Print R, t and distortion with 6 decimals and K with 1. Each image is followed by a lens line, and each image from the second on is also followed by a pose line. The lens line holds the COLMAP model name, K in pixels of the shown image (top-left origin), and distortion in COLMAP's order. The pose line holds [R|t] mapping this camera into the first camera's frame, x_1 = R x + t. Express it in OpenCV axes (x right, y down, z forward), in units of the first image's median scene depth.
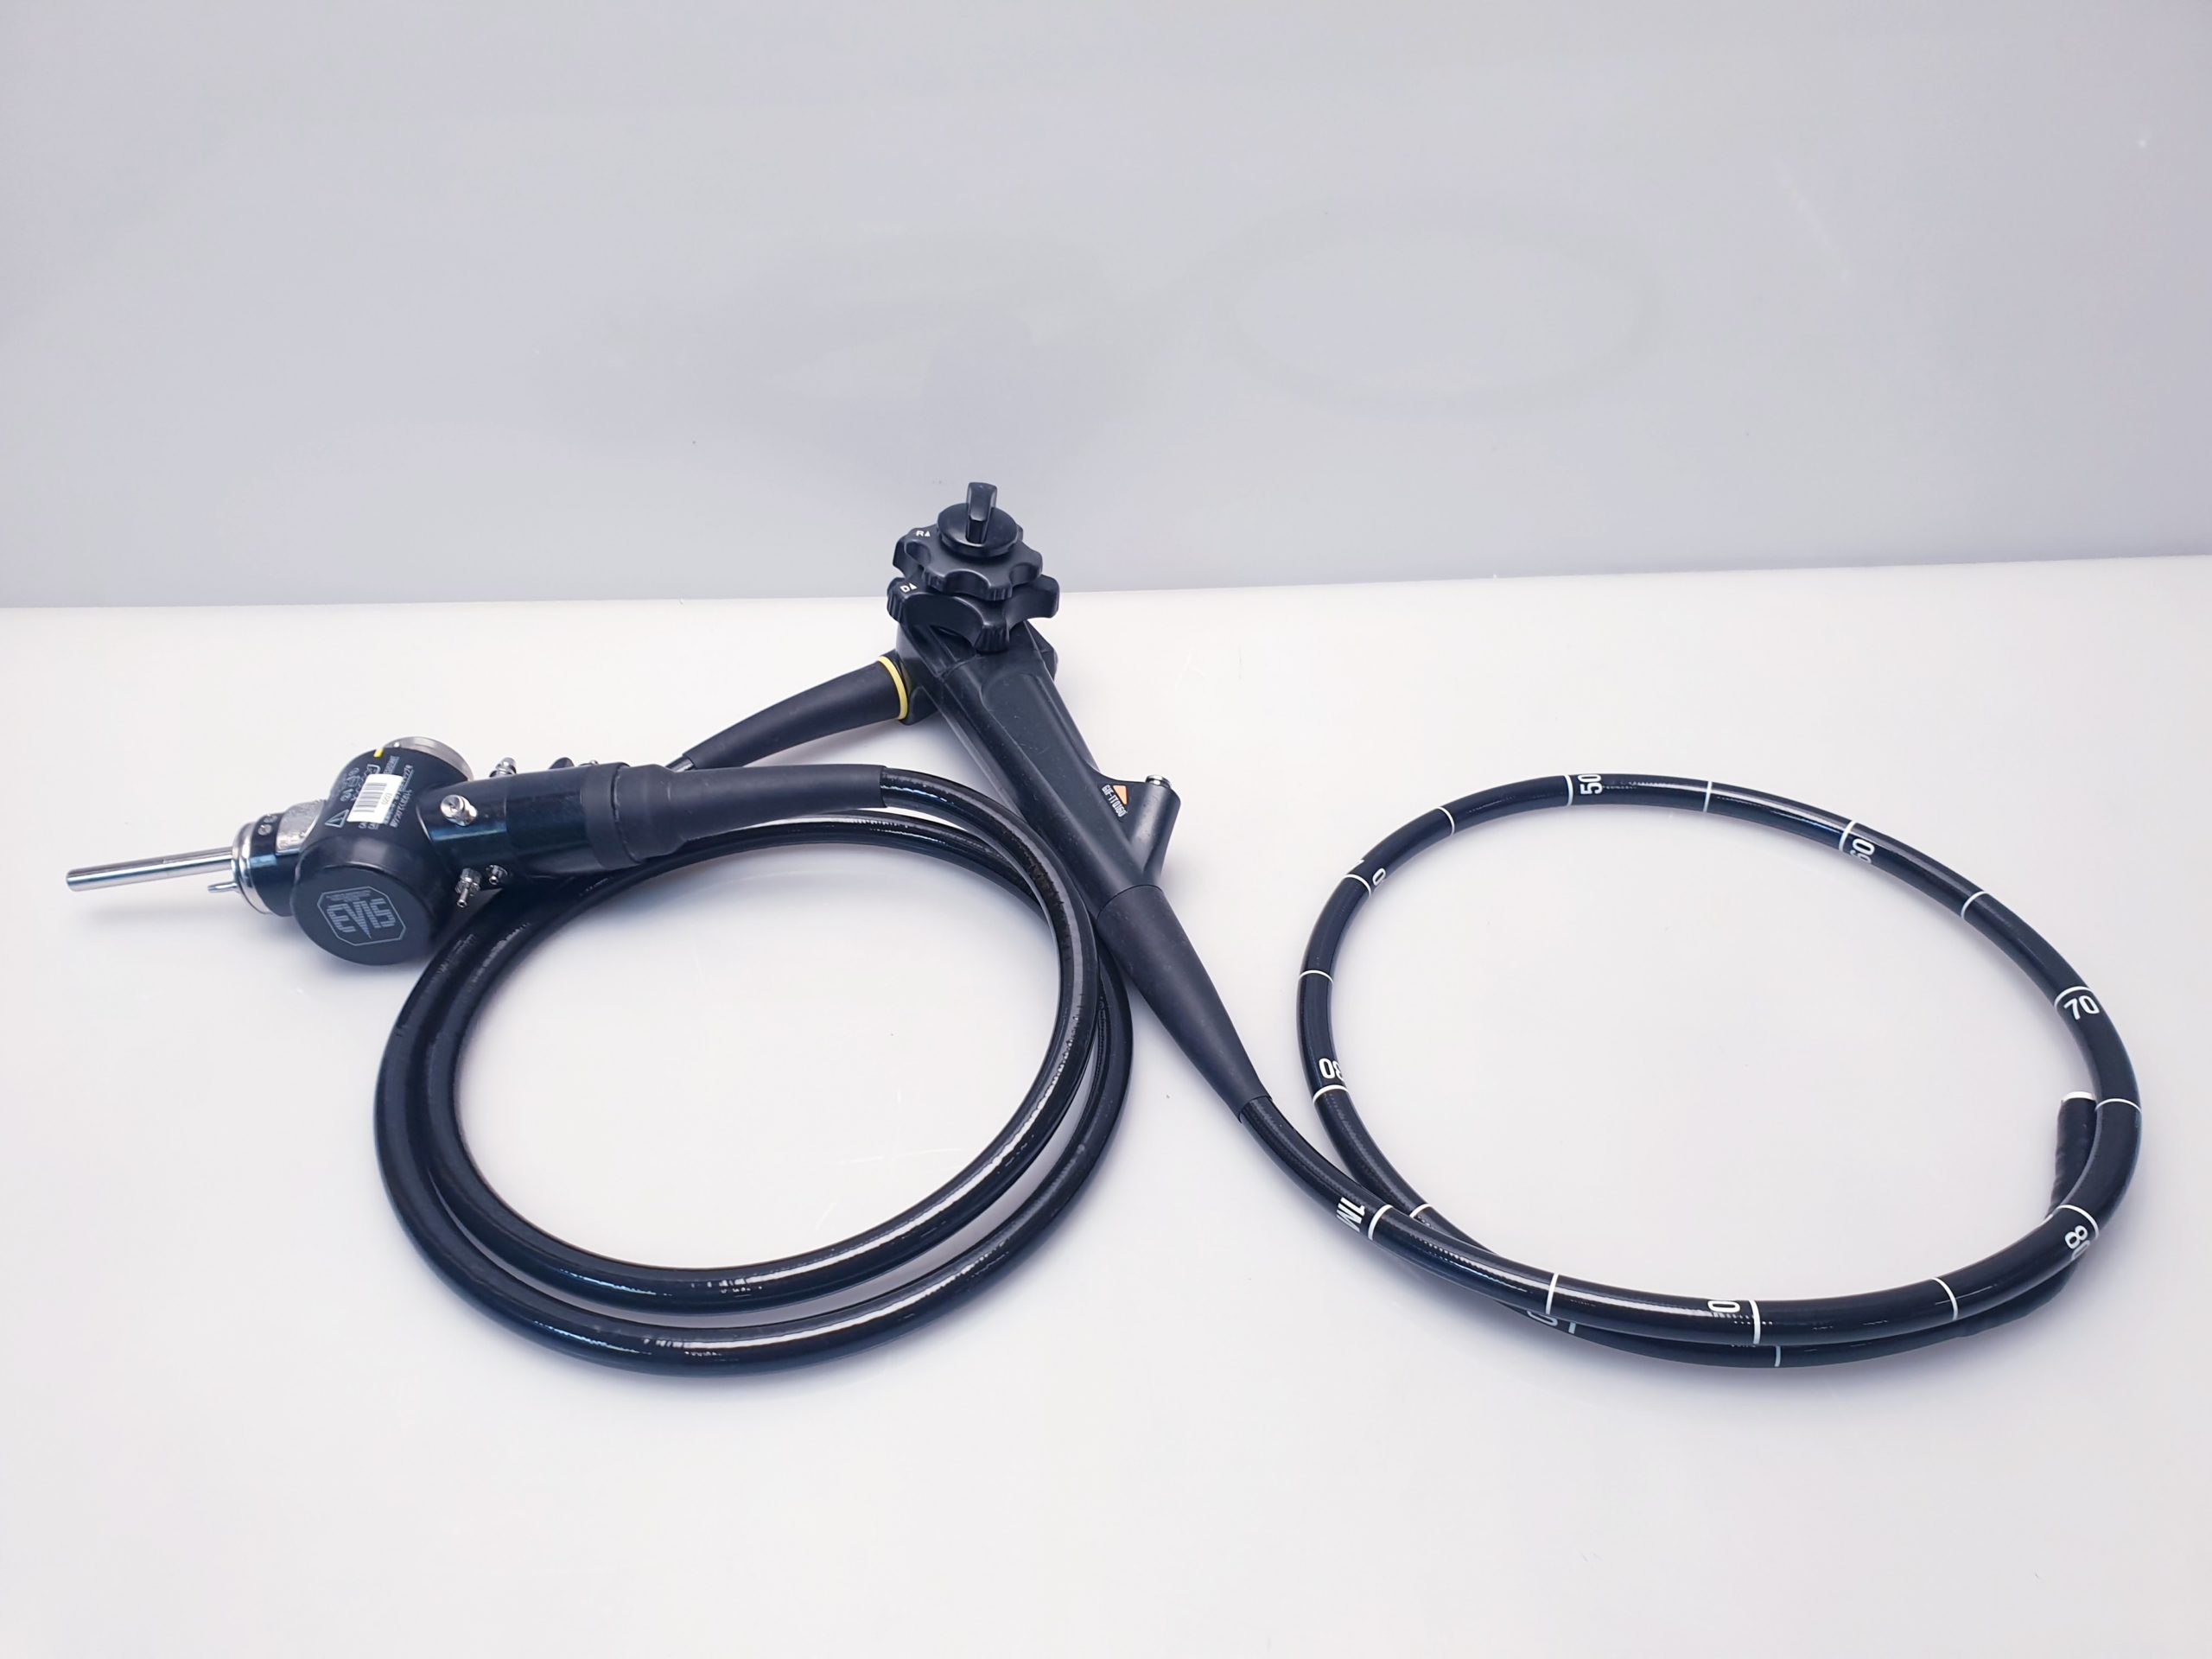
lens RADIAL K [[1711.6, 0, 1107.8], [0, 1711.6, 968.6], [0, 0, 1]] dist [0.008273, -0.001570]
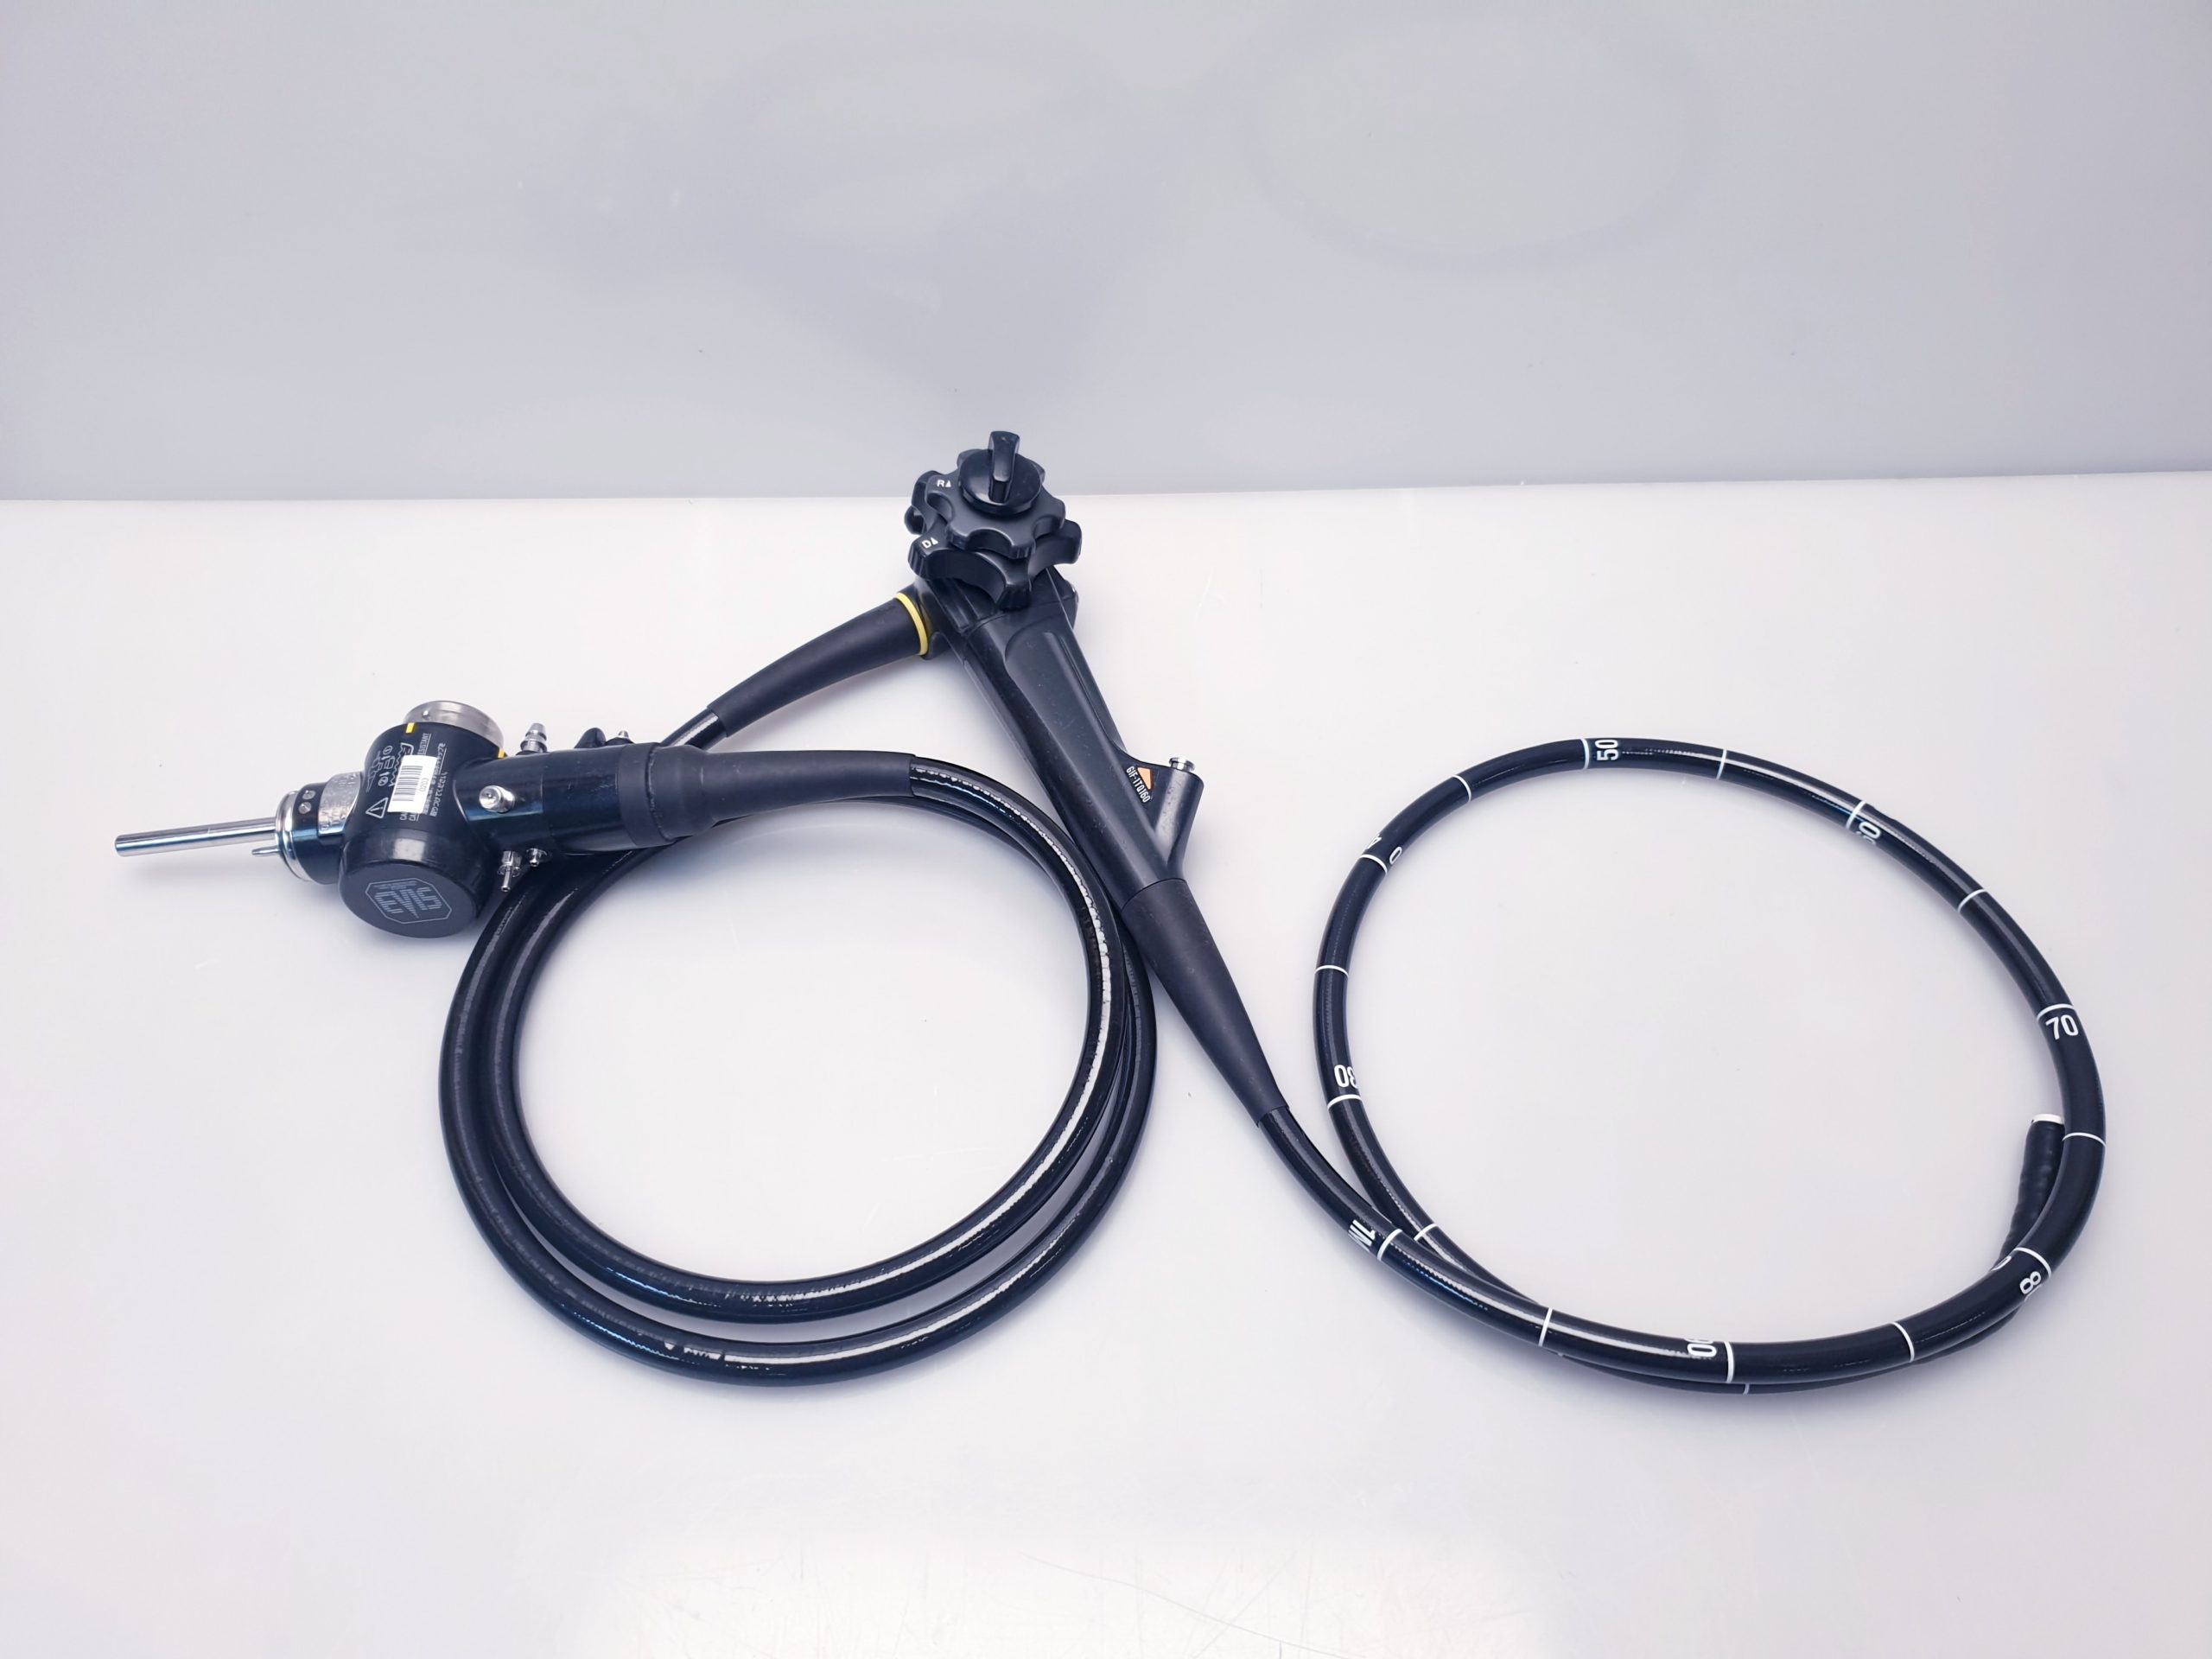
lens RADIAL K [[1648.9, 0, 1105.4], [0, 1648.9, 1143.3], [0, 0, 1]] dist [-0.004614, 0.003569]
pose [[0.999957, 0.008914, 0.002599, -0.017173], [-0.009266, 0.976208, 0.216638, -0.103875], [-0.000606, -0.216653, 0.976248, 0.000943]]
